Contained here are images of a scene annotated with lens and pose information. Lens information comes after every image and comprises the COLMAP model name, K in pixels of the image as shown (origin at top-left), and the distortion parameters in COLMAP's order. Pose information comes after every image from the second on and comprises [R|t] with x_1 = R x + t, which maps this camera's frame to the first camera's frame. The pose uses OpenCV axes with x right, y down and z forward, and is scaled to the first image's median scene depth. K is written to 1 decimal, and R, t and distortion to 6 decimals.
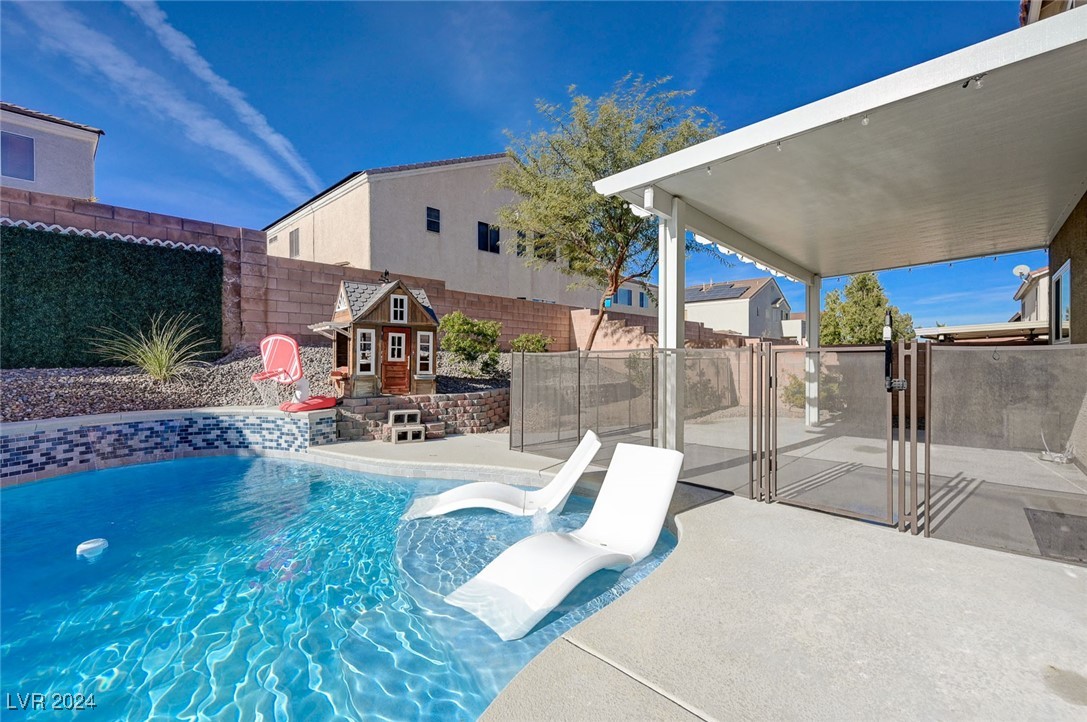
lens RADIAL K [[445.6, 0, 547.3], [0, 445.6, 367.6], [0, 0, 1]] dist [0.000387, 0.001239]
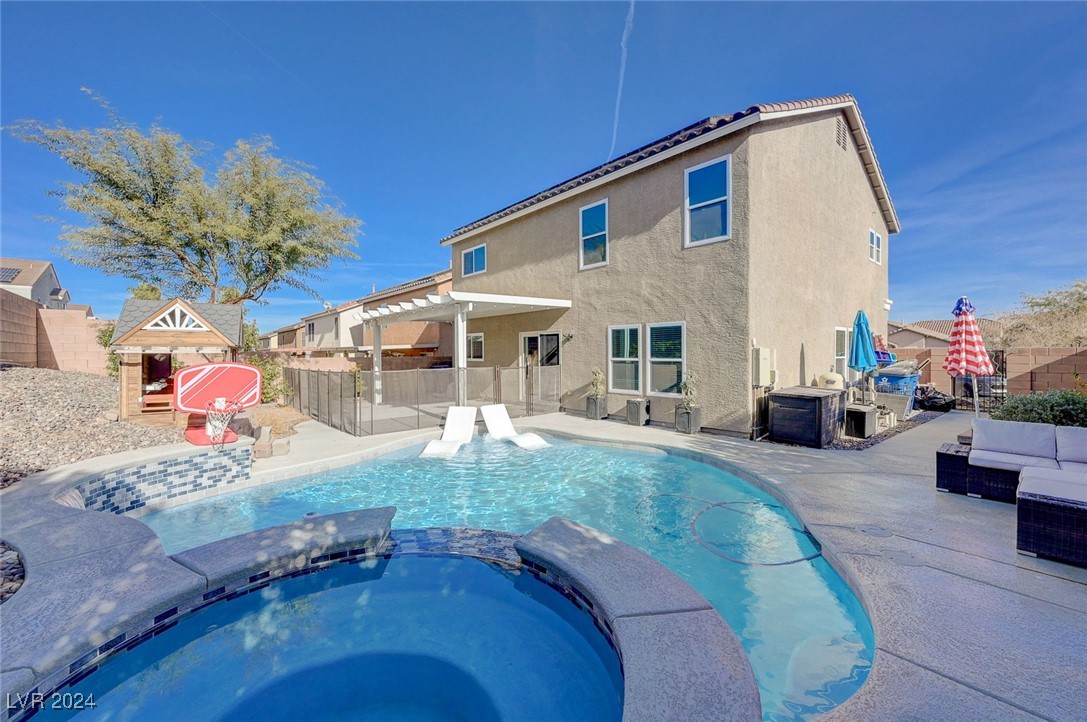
lens RADIAL K [[430.6, 0, 544.6], [0, 430.6, 358.0], [0, 0, 1]] dist [0.001392, 0.001196]
pose [[0.098832, -0.009764, 0.995056, -1.238981], [0.025623, 0.999645, 0.007264, -0.061517], [-0.994774, 0.024779, 0.099047, 0.197625]]
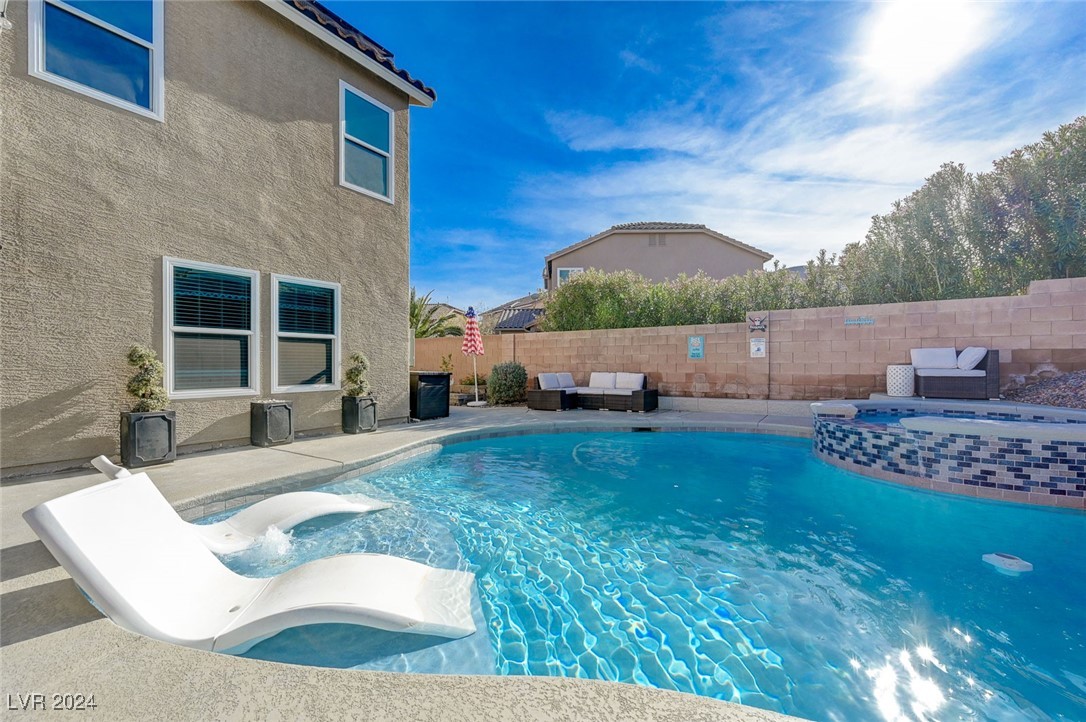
lens RADIAL K [[430.2, 0, 549.8], [0, 430.2, 363.2], [0, 0, 1]] dist [0.001392, 0.001196]
pose [[-0.984459, 0.007345, -0.175462, -0.198977], [0.003374, 0.999732, 0.022917, 0.001942], [0.175584, 0.021969, -0.984219, 0.922323]]
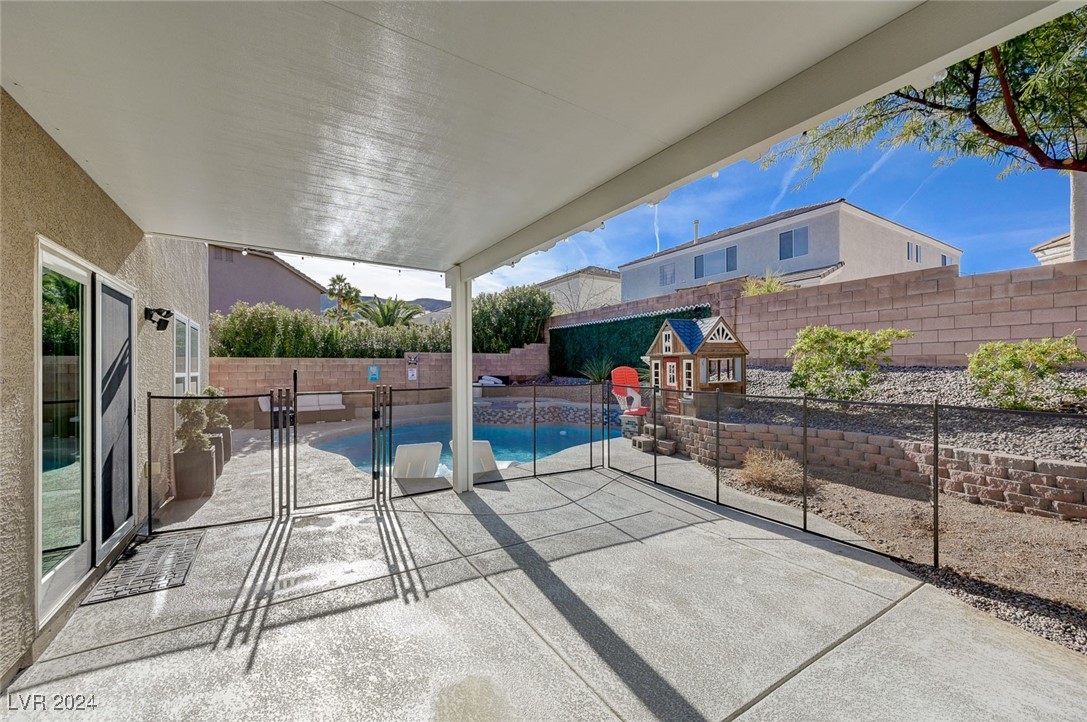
lens RADIAL K [[430.6, 0, 547.9], [0, 430.6, 358.0], [0, 0, 1]] dist [0.001392, 0.001196]
pose [[-0.243767, -0.016096, -0.969700, 0.876422], [-0.011522, 0.999840, -0.013700, -0.068982], [0.969765, 0.007833, -0.243914, 0.956099]]
